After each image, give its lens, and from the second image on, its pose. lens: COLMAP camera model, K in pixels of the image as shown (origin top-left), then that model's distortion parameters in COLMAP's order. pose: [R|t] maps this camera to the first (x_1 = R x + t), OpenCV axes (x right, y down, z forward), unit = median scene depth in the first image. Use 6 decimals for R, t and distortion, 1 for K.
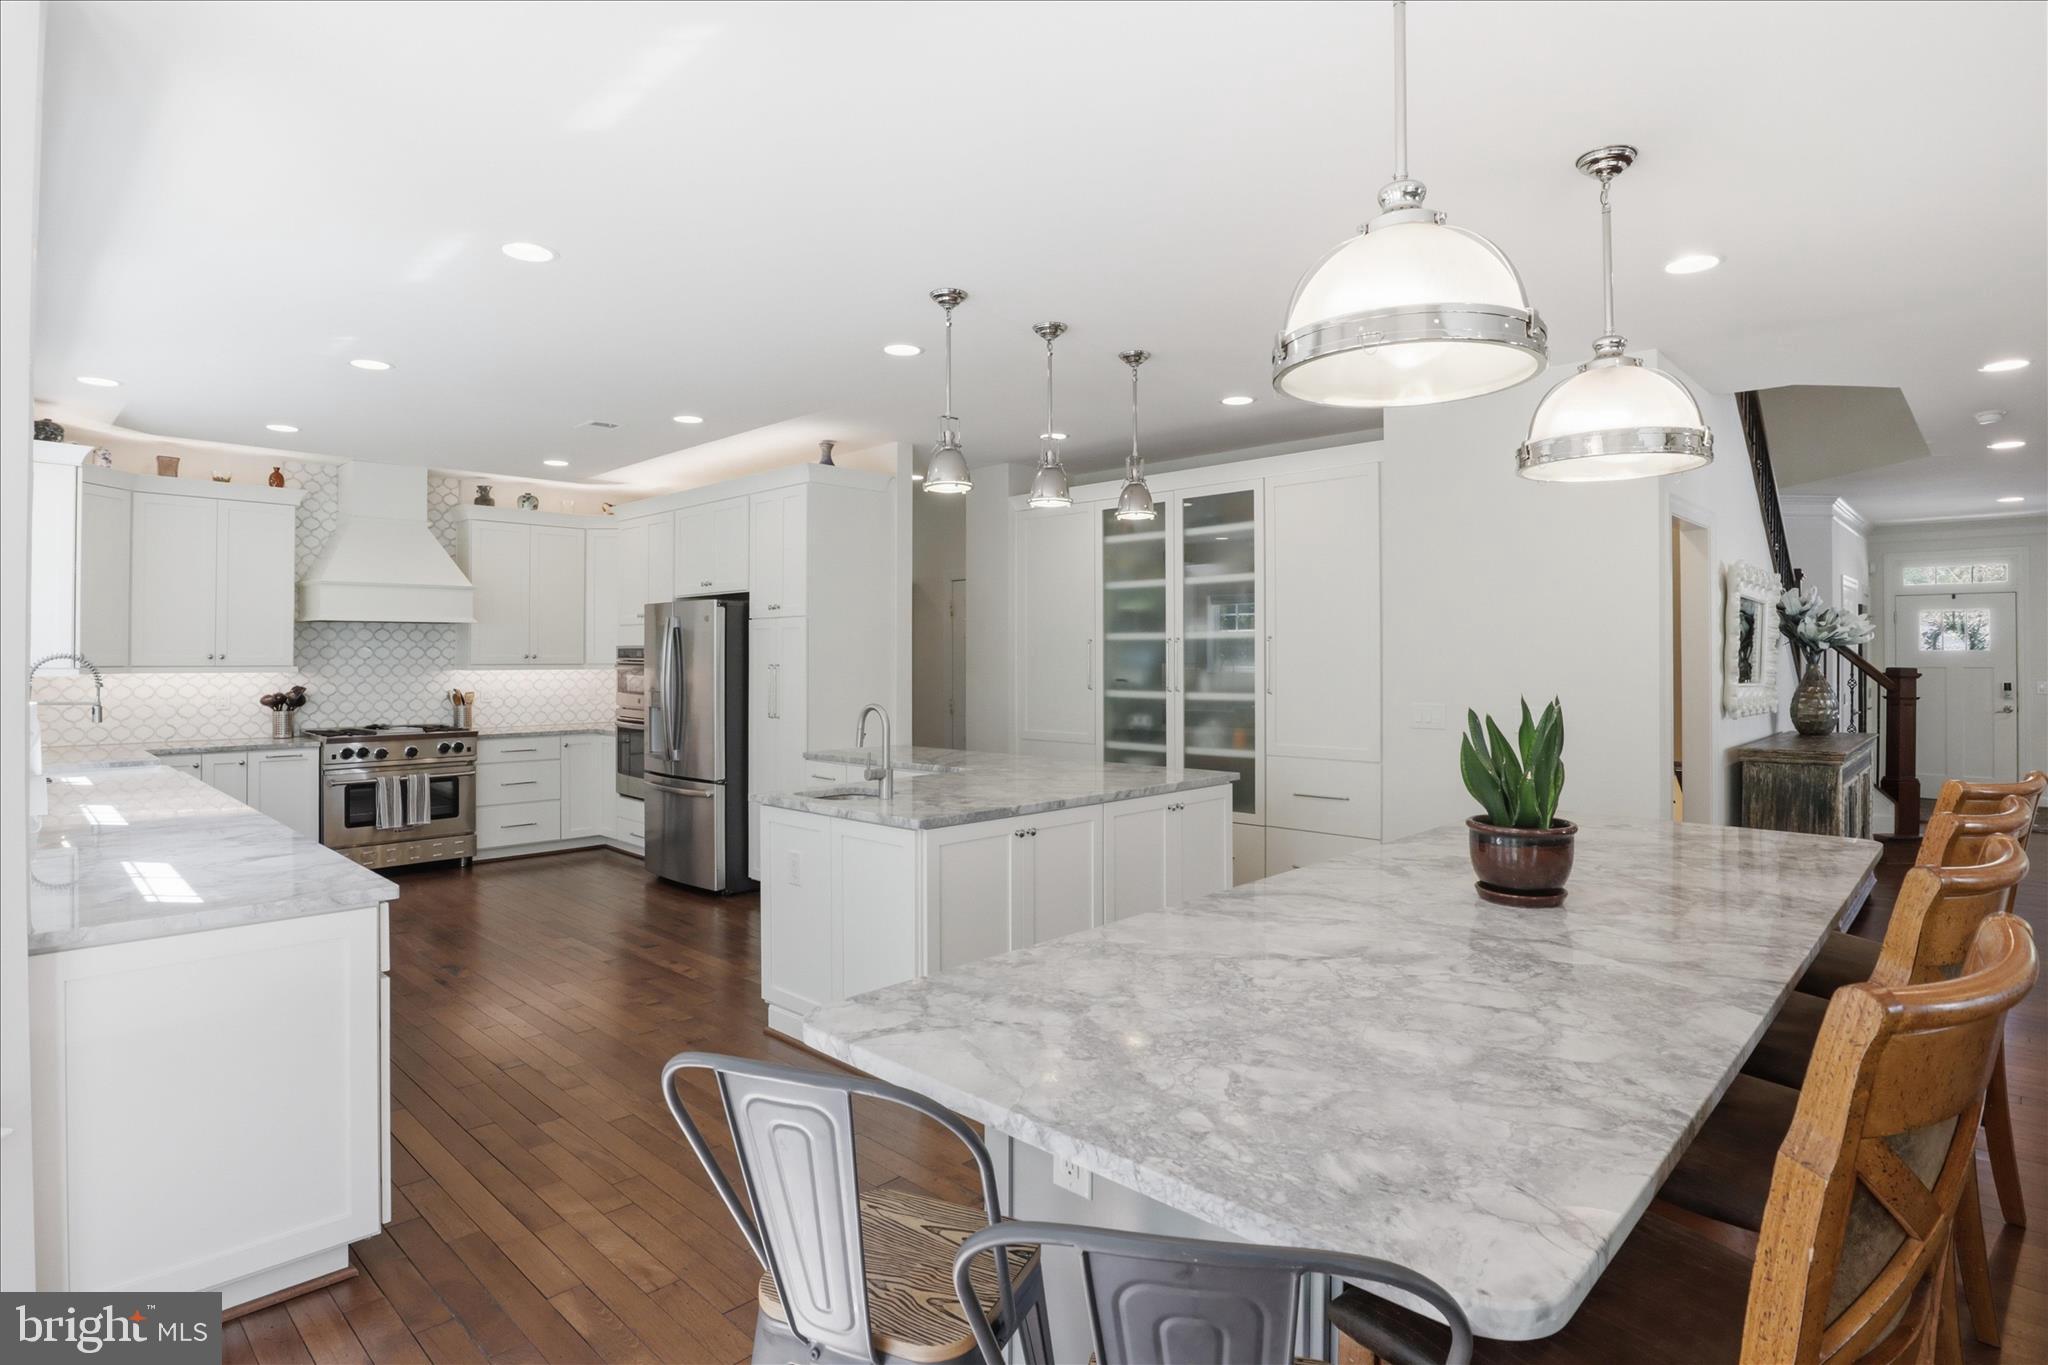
lens RADIAL K [[1073.2, 0, 1034.5], [0, 1073.2, 658.8], [0, 0, 1]] dist [-0.044452, 0.012856]
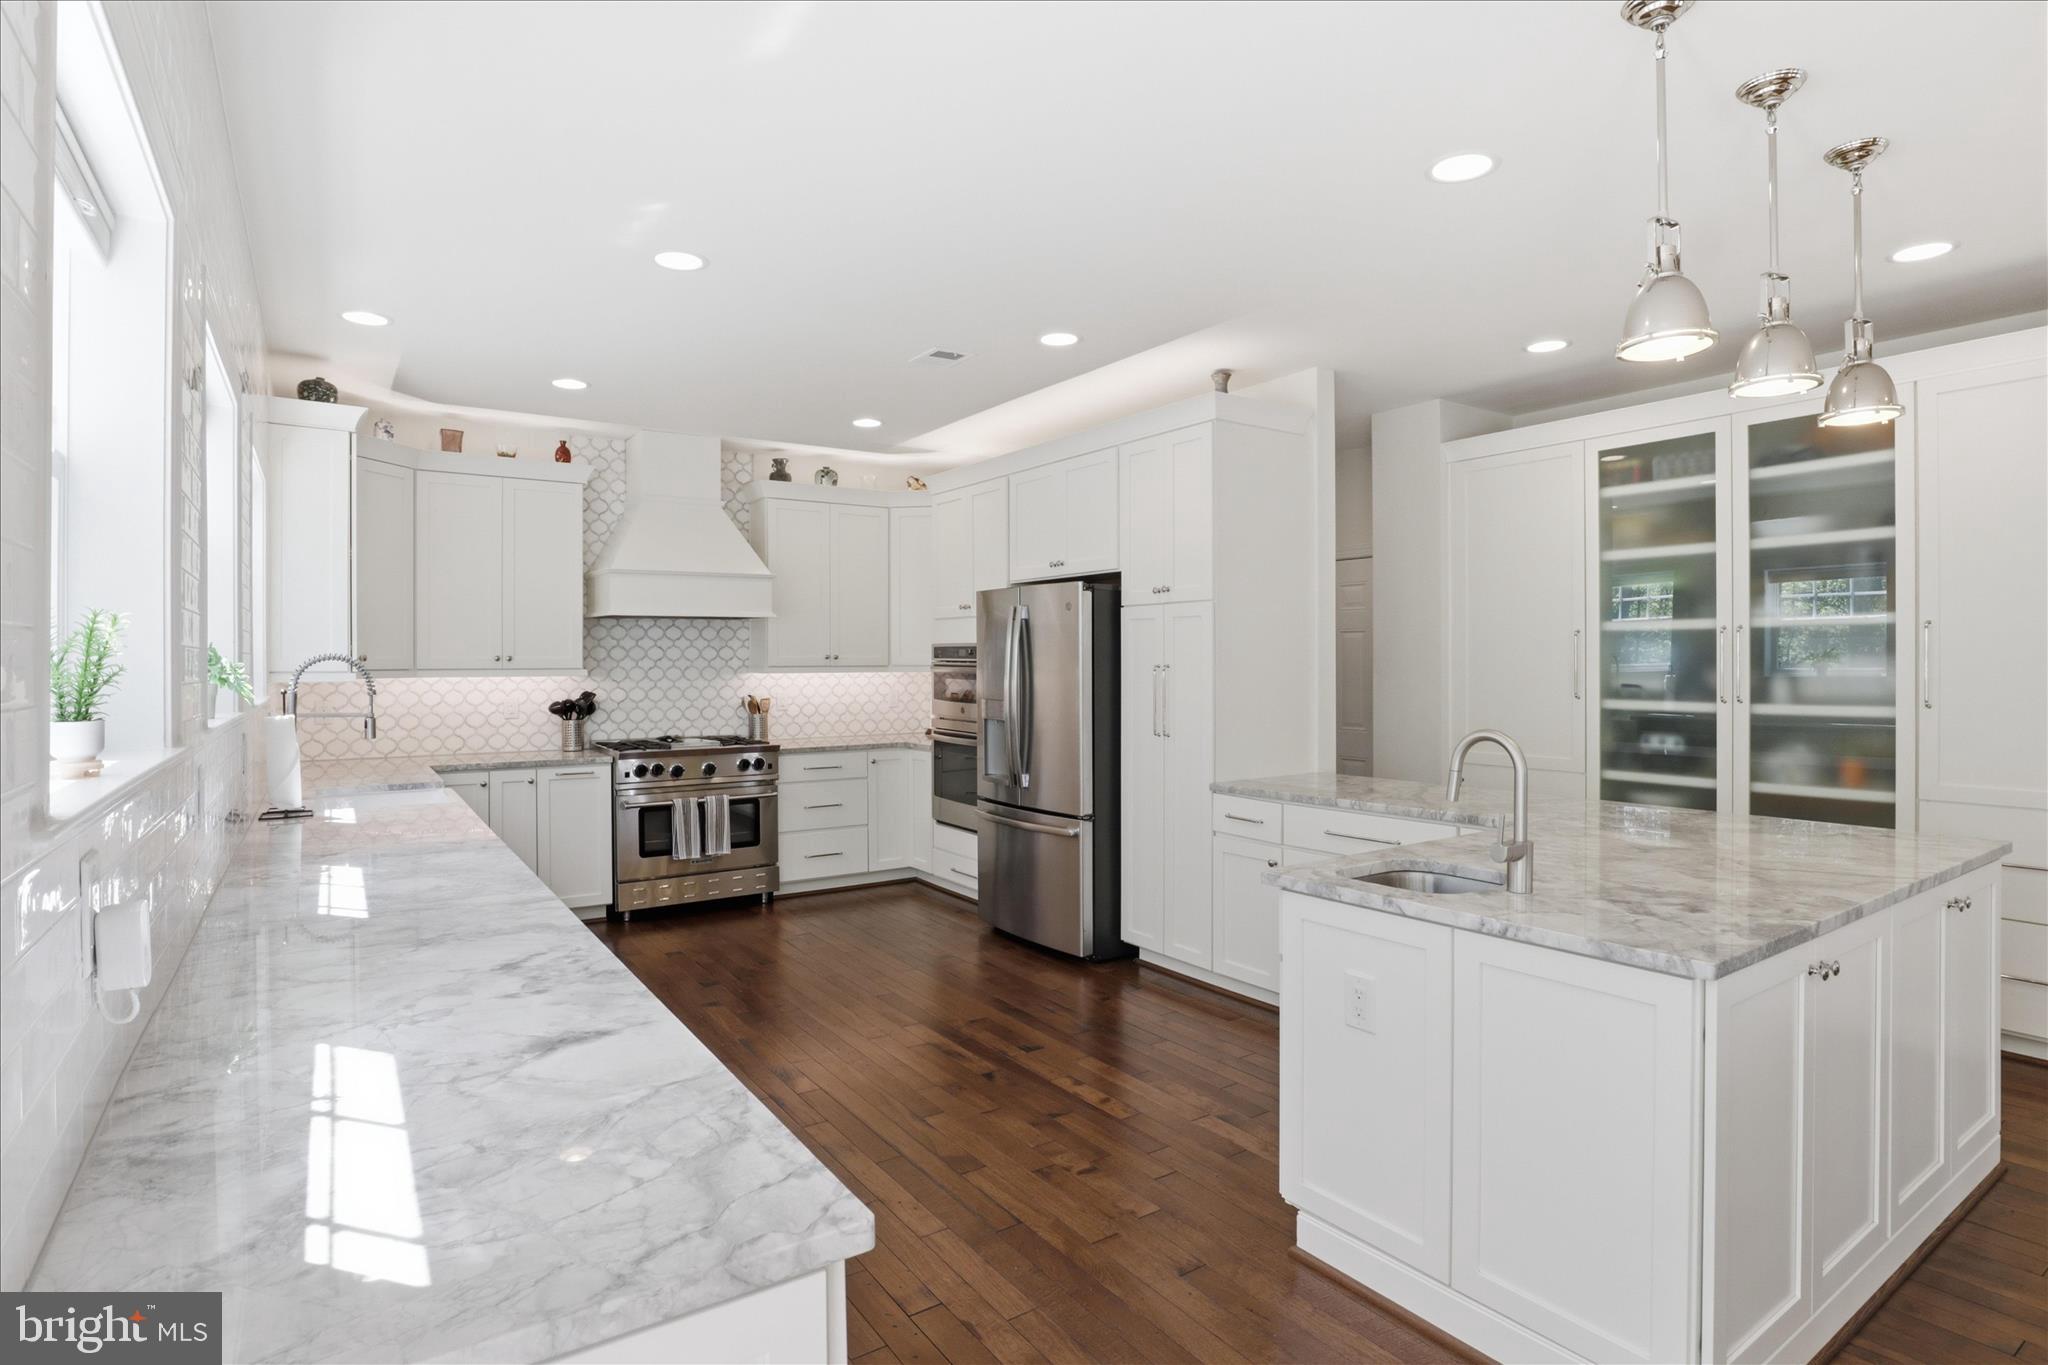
lens RADIAL K [[1061.2, 0, 1024.0], [0, 1061.2, 682.5], [0, 0, 1]] dist [-0.053523, 0.014579]
pose [[0.978275, 0.000804, -0.207310, -0.165290], [0.003464, 0.999790, 0.020220, 0.001910], [0.207282, -0.020499, 0.978066, 0.223310]]
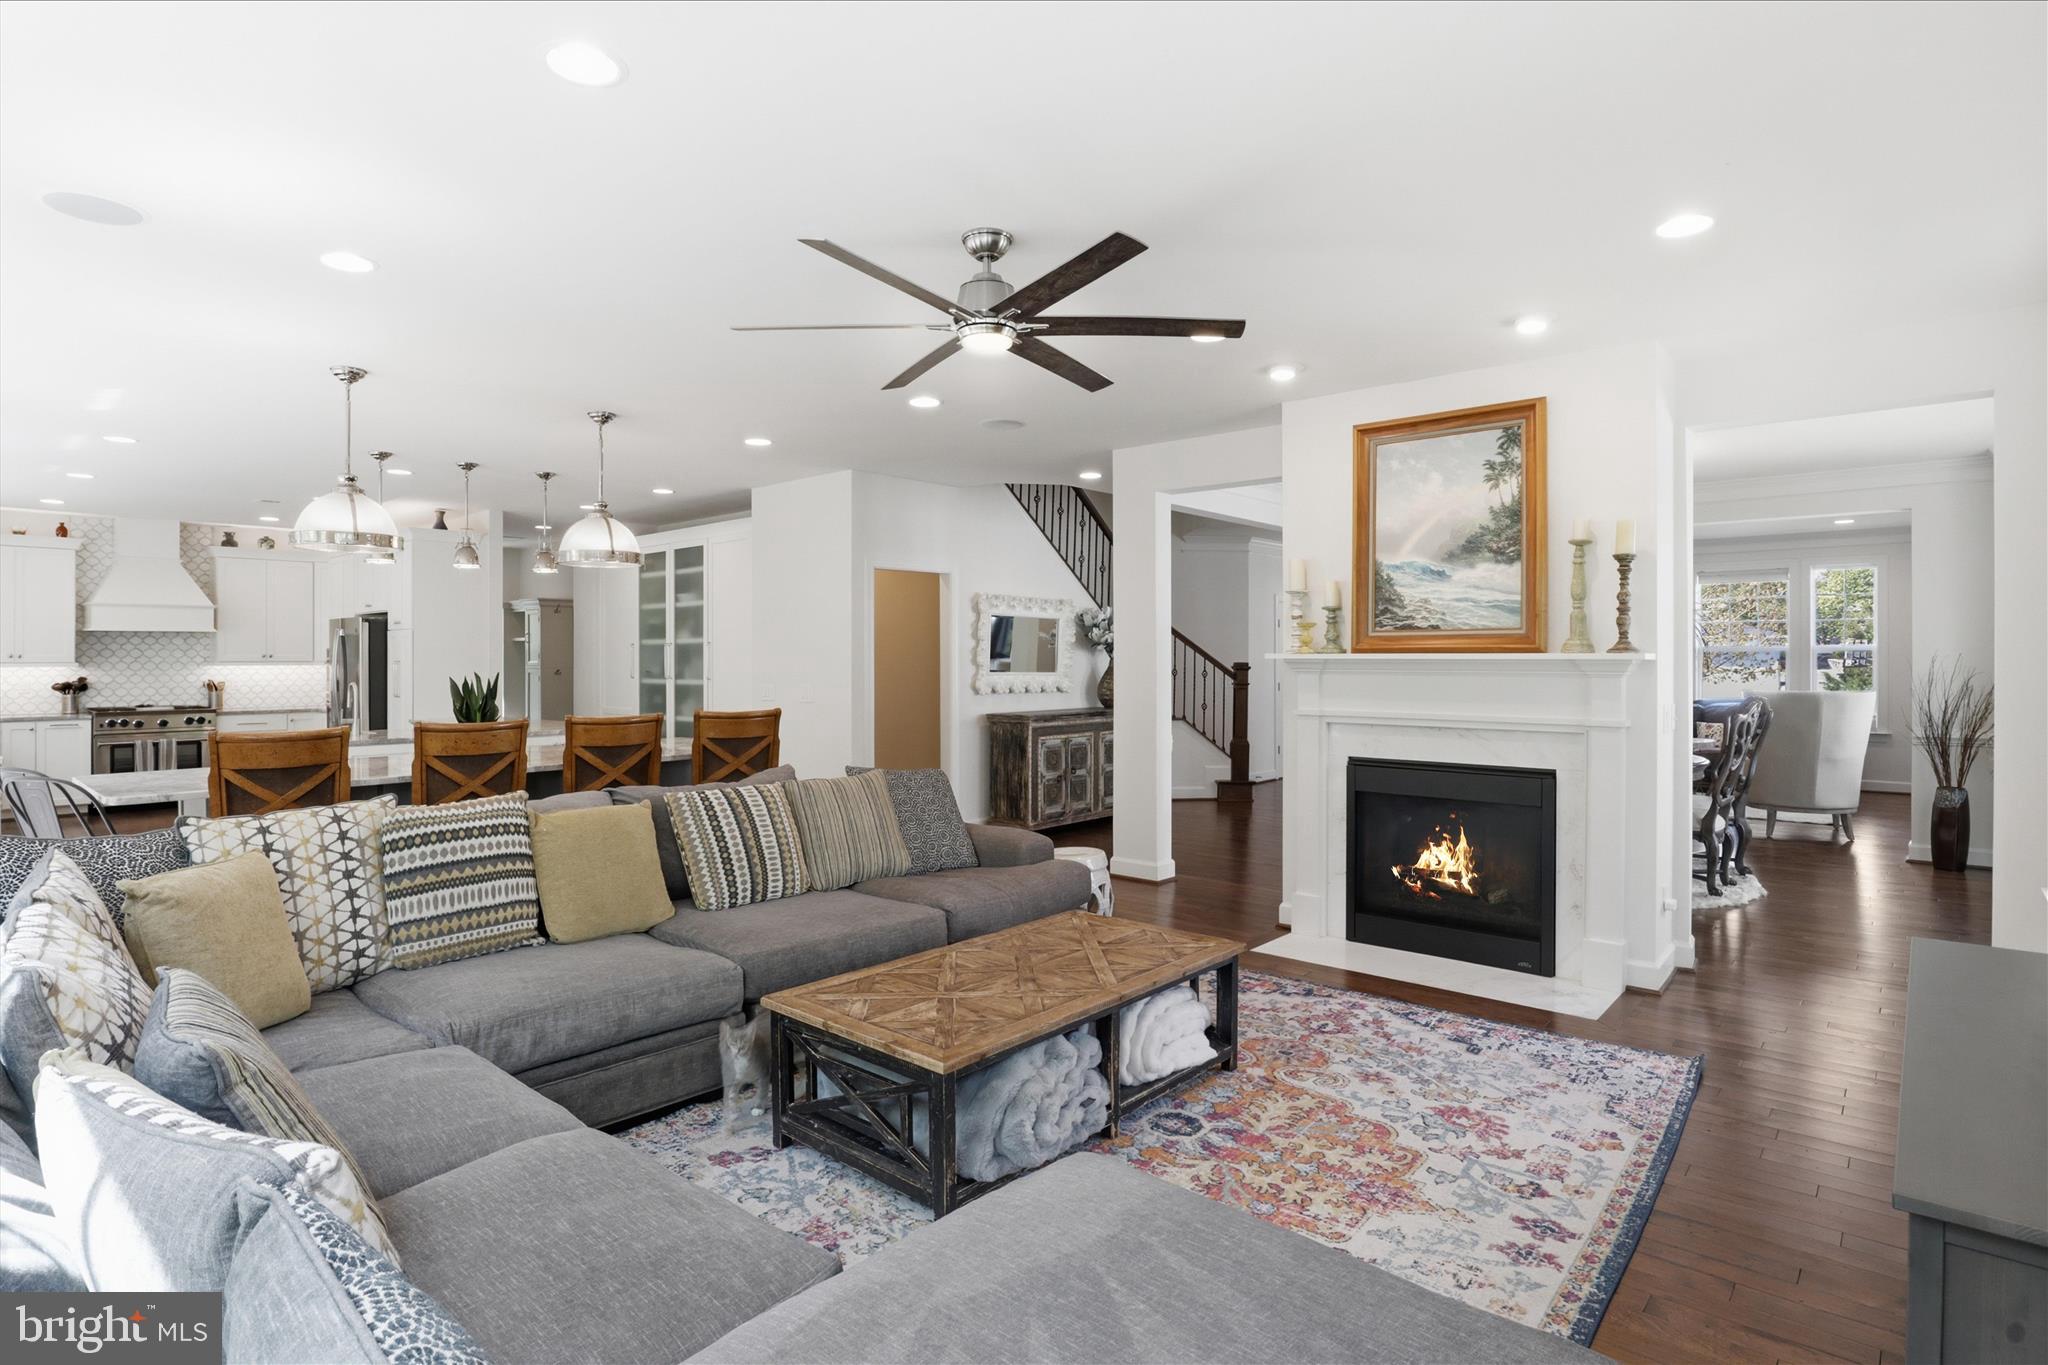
lens RADIAL K [[1073.2, 0, 1034.5], [0, 1073.2, 658.8], [0, 0, 1]] dist [-0.044452, 0.012856]
pose [[0.999185, -0.000795, 0.040349, 0.527523], [0.000781, 1.000000, 0.000357, 0.002105], [-0.040349, -0.000325, 0.999186, -0.454267]]
